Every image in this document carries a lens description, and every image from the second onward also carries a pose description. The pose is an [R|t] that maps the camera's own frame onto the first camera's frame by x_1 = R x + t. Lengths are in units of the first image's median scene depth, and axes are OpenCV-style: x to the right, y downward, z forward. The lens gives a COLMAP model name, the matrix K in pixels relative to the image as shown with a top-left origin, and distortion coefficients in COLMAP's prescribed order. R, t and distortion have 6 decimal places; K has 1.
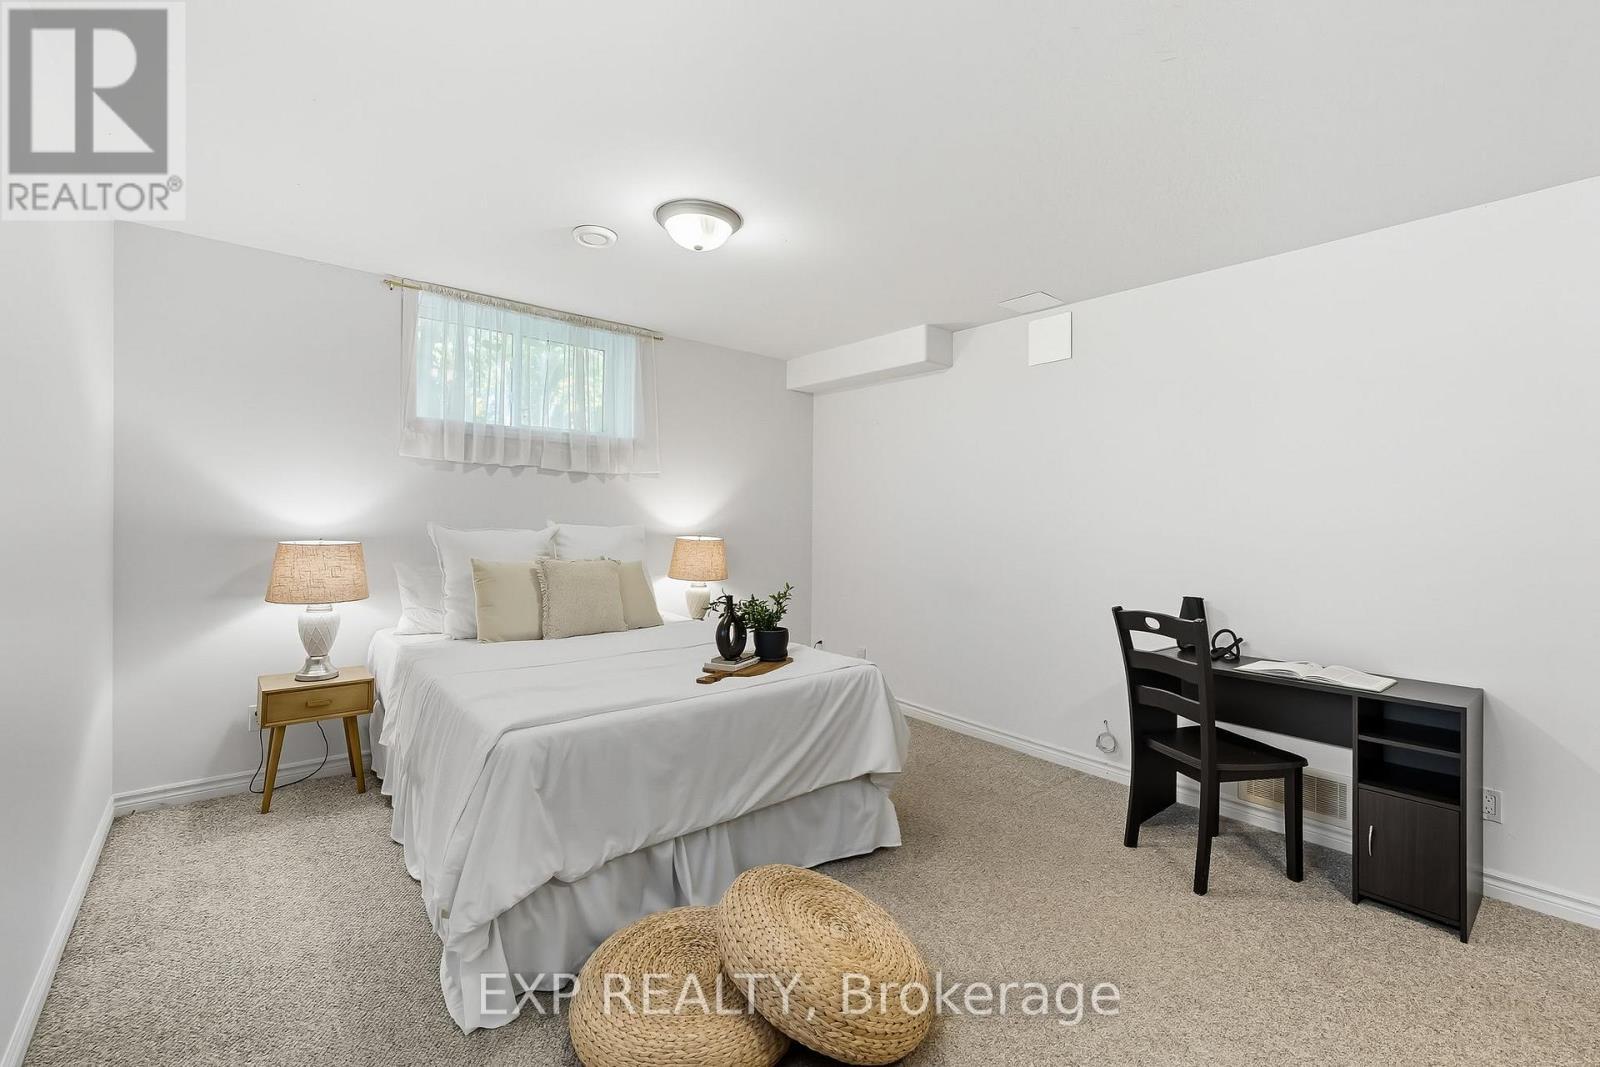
lens RADIAL K [[685.0, 0, 797.3], [0, 685.0, 511.3], [0, 0, 1]] dist [0.000595, 0.000022]
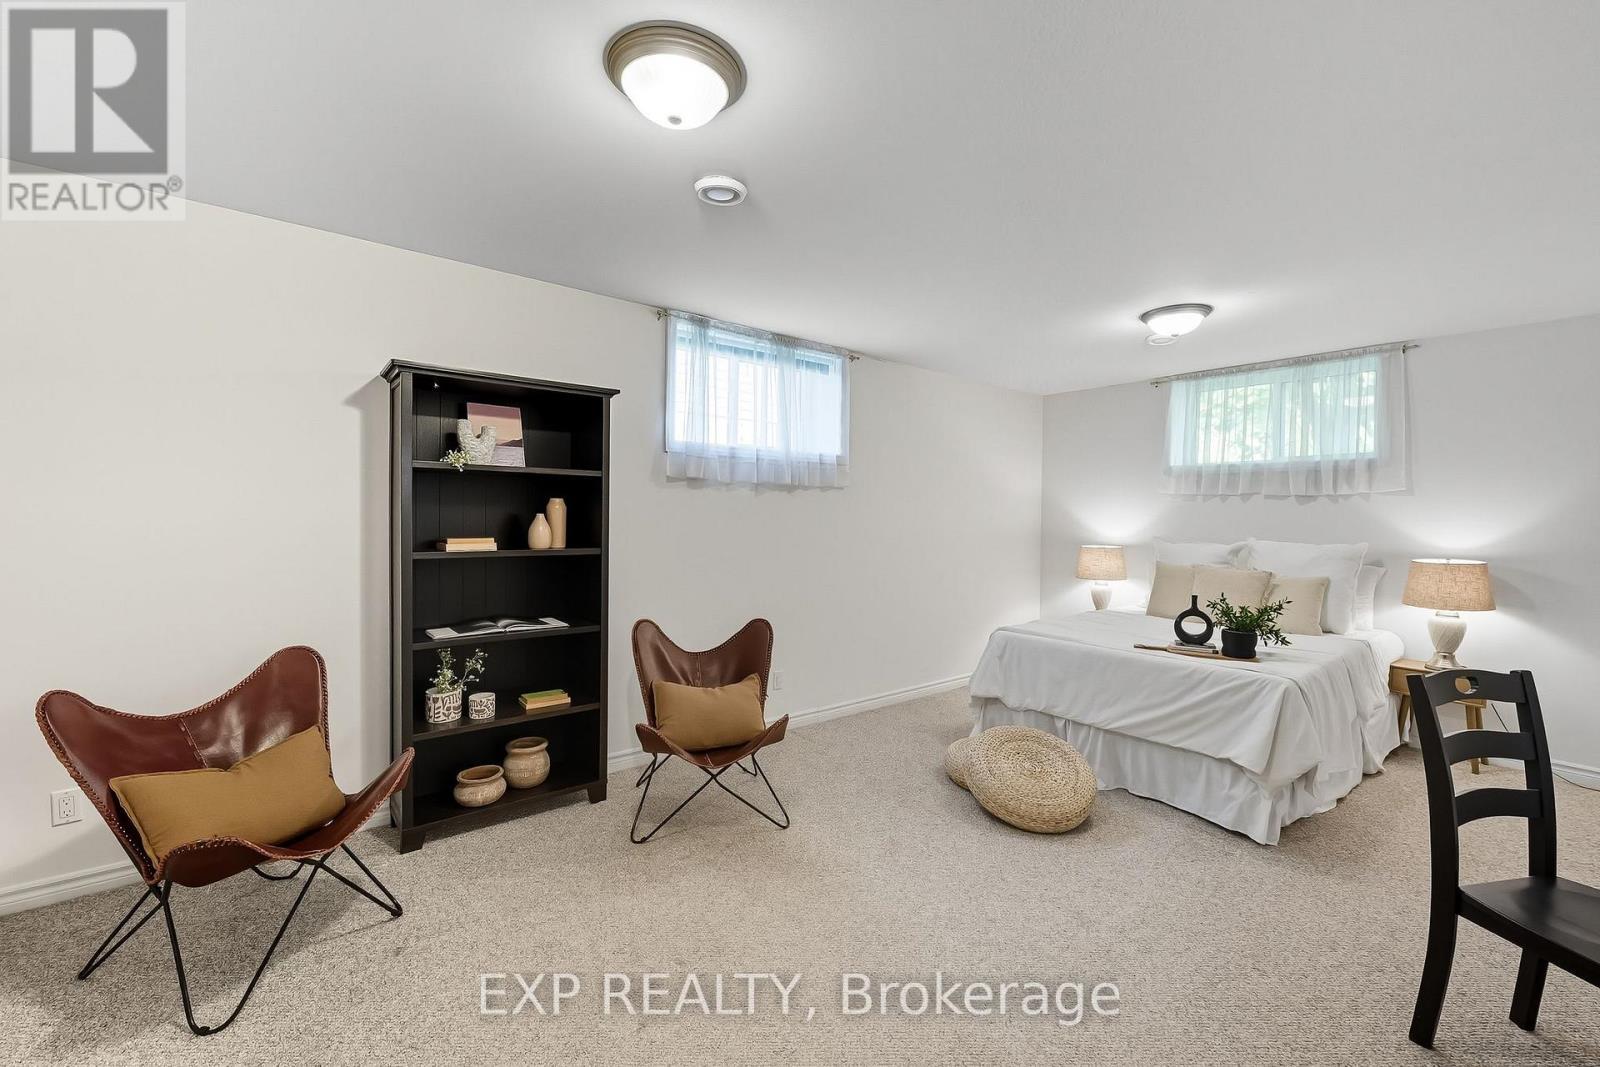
lens RADIAL K [[696.8, 0, 804.0], [0, 696.8, 528.2], [0, 0, 1]] dist [0.000614, 0.000021]
pose [[-0.040631, 0.003601, -0.999168, 1.208582], [-0.006740, 0.999970, 0.003878, -0.002610], [0.999152, 0.006892, -0.040605, 0.312792]]
